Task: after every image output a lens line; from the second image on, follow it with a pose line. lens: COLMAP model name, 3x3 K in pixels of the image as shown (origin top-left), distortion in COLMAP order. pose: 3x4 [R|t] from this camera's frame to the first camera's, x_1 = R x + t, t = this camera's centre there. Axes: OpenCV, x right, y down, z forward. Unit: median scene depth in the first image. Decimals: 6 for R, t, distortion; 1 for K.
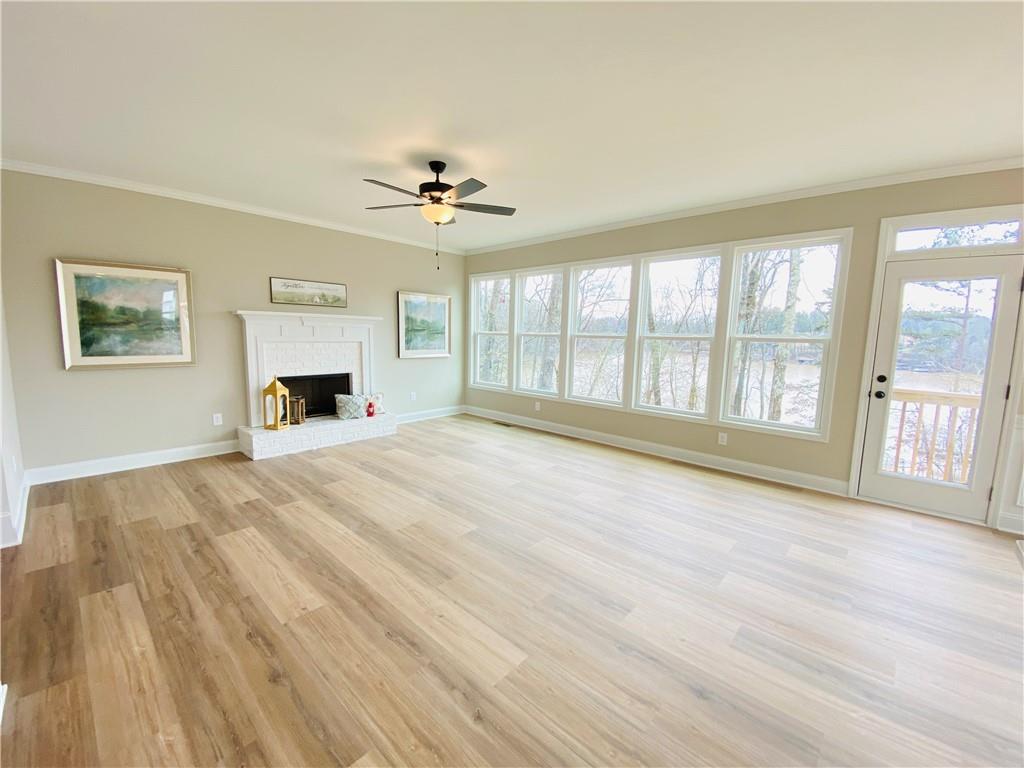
lens RADIAL K [[414.3, 0, 509.9], [0, 414.3, 387.9], [0, 0, 1]] dist [0.024761, -0.022151]
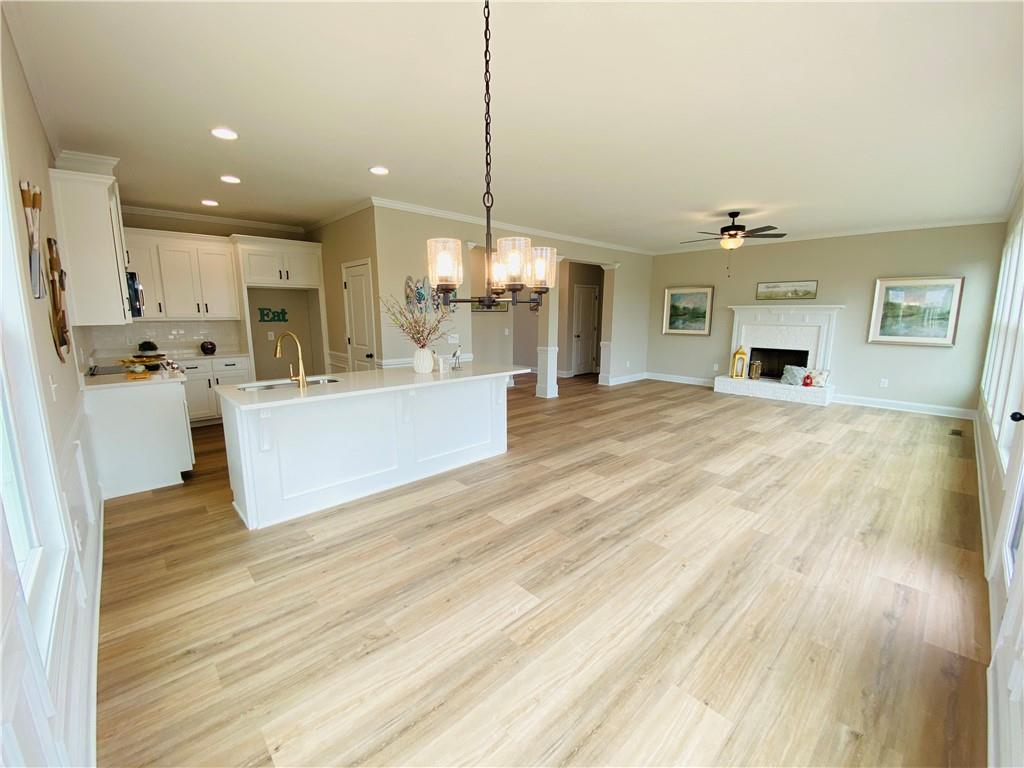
lens RADIAL K [[414.3, 0, 508.1], [0, 414.3, 384.5], [0, 0, 1]] dist [0.024761, -0.022151]
pose [[-0.078258, 0.149331, -0.985686, 1.435534], [-0.136215, 0.977844, 0.158958, -0.019493], [0.987584, 0.146704, -0.056183, 0.284561]]
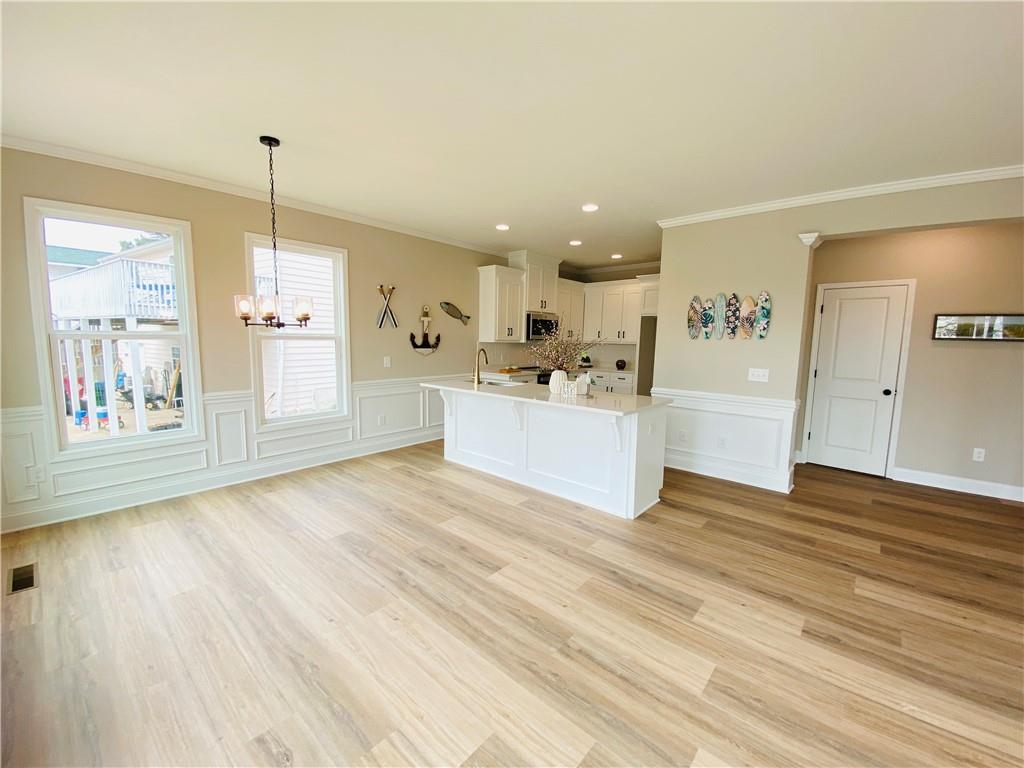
lens RADIAL K [[414.3, 0, 510.8], [0, 414.3, 386.9], [0, 0, 1]] dist [0.024761, -0.022151]
pose [[-0.999063, -0.034458, -0.026200, 0.590658], [-0.039968, 0.966741, 0.252614, -0.137673], [0.016624, 0.253425, -0.967212, 1.037829]]
